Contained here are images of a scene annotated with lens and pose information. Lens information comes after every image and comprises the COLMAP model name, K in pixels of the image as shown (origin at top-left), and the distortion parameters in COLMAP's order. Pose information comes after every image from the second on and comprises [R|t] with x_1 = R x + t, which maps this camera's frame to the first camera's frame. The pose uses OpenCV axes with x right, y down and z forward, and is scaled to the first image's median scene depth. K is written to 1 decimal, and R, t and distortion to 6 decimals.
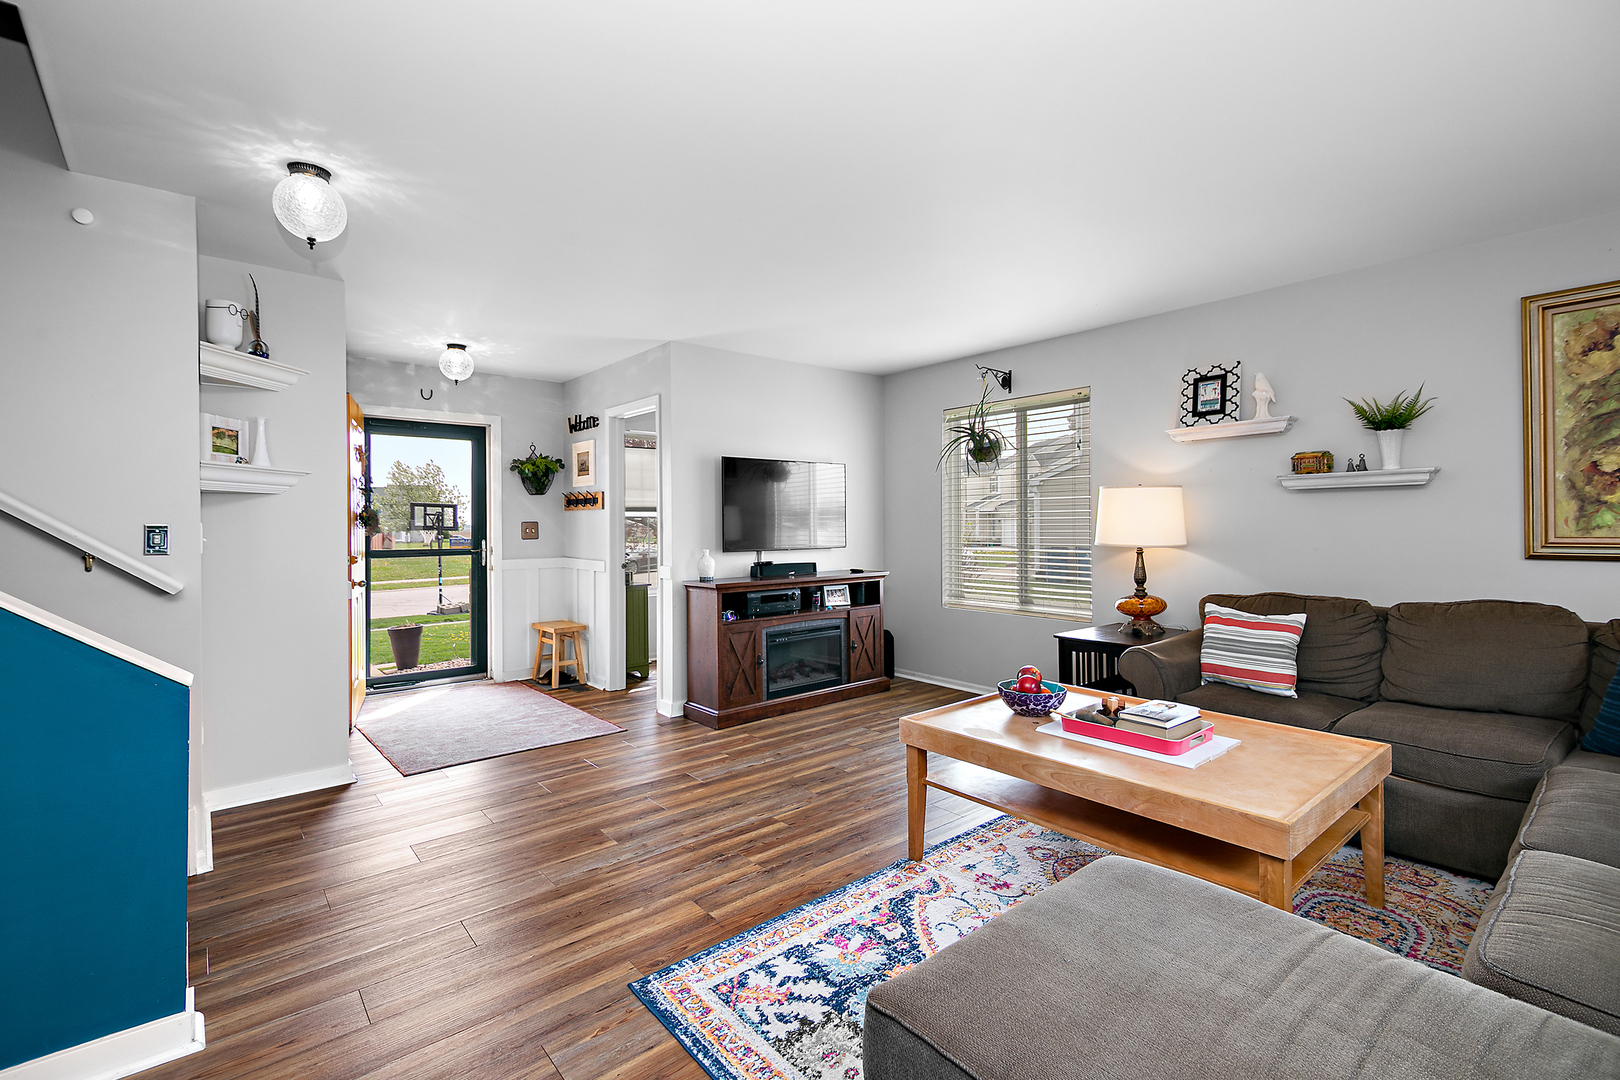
lens RADIAL K [[738.2, 0, 801.4], [0, 738.2, 522.8], [0, 0, 1]] dist [0.028095, -0.009235]
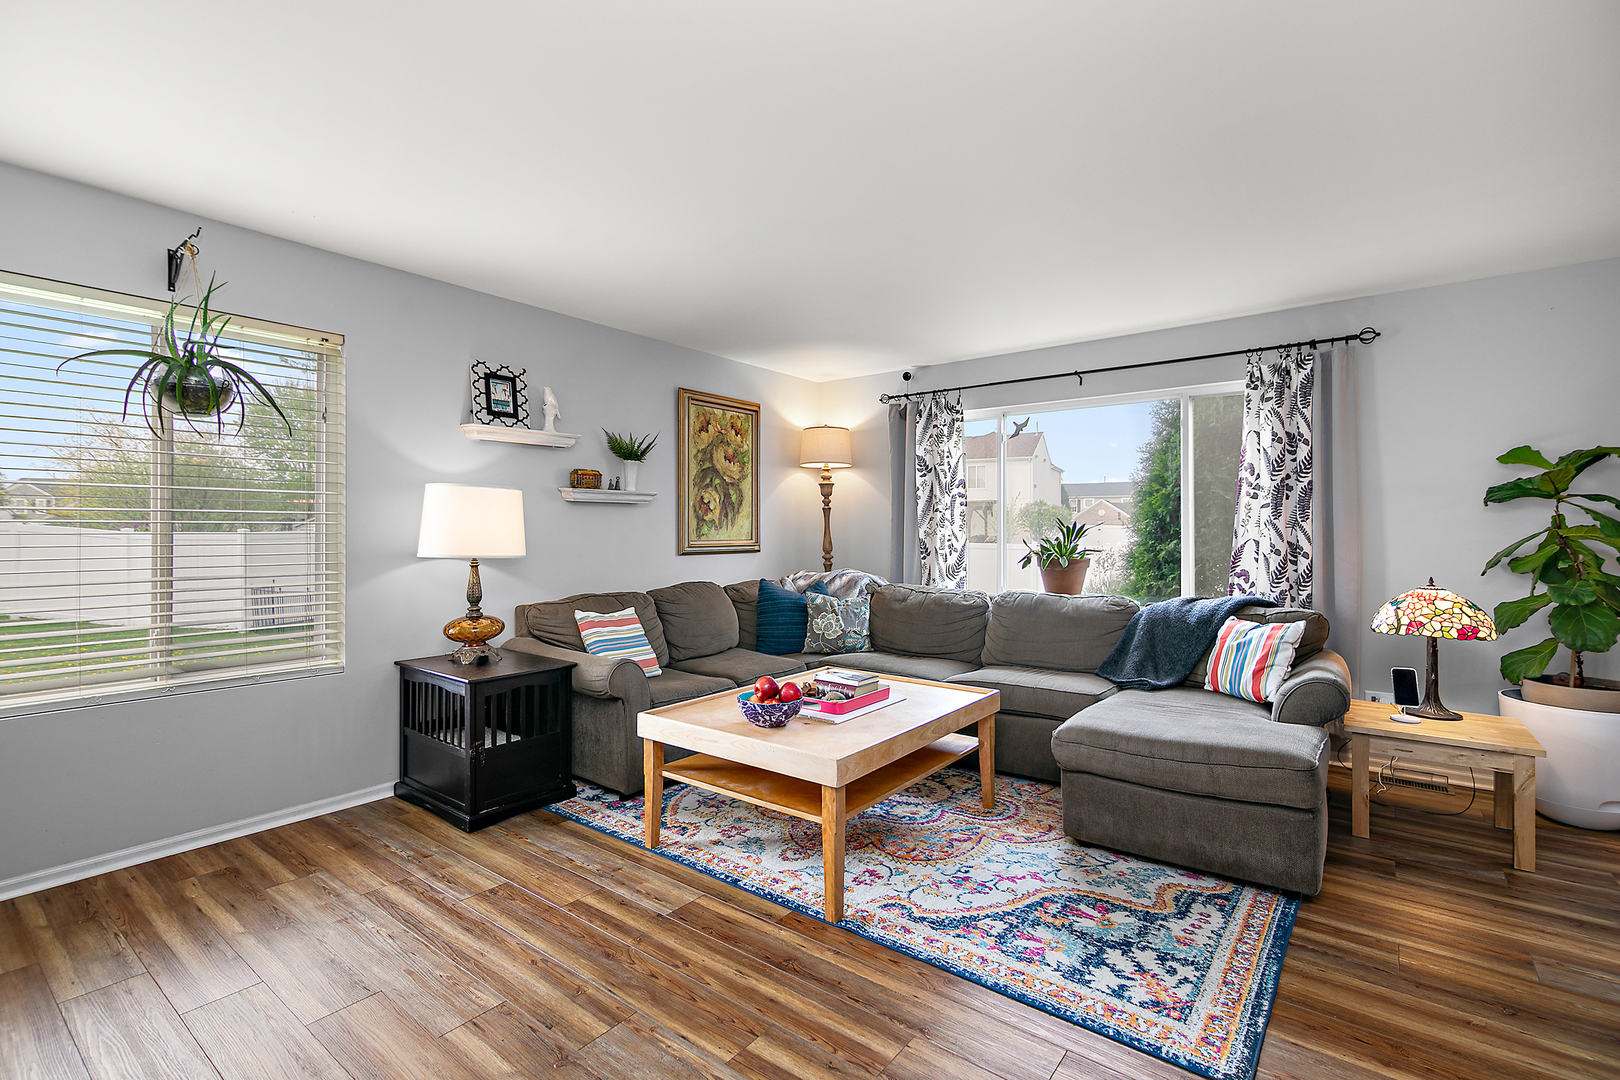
lens RADIAL K [[738.2, 0, 825.5], [0, 738.2, 532.2], [0, 0, 1]] dist [0.028095, -0.009235]
pose [[-0.240377, 0.006409, 0.970658, -0.535449], [0.001020, 0.999979, -0.006350, 0.009341], [-0.970679, -0.000536, -0.240379, 0.959921]]
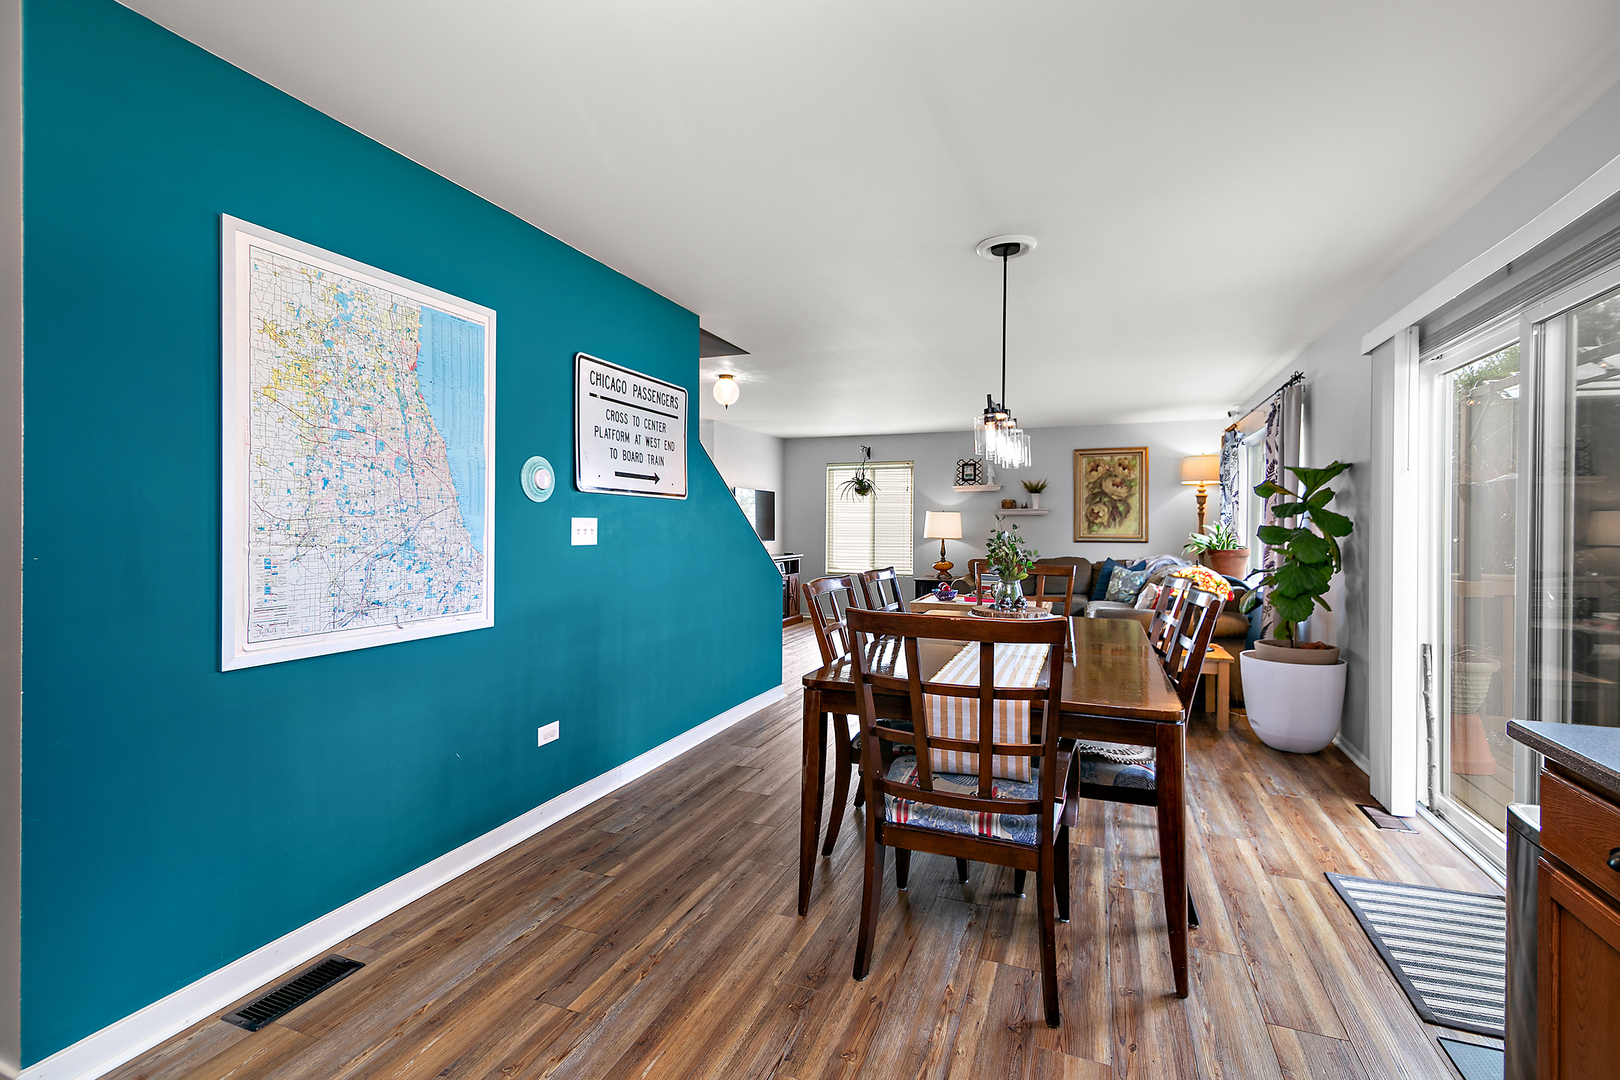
lens RADIAL K [[738.2, 0, 804.2], [0, 738.2, 531.9], [0, 0, 1]] dist [0.028095, -0.009235]
pose [[0.876443, 0.009272, 0.481417, -1.126412], [-0.011896, 0.999926, 0.002398, 0.012991], [-0.481359, -0.007828, 0.876489, -0.846936]]
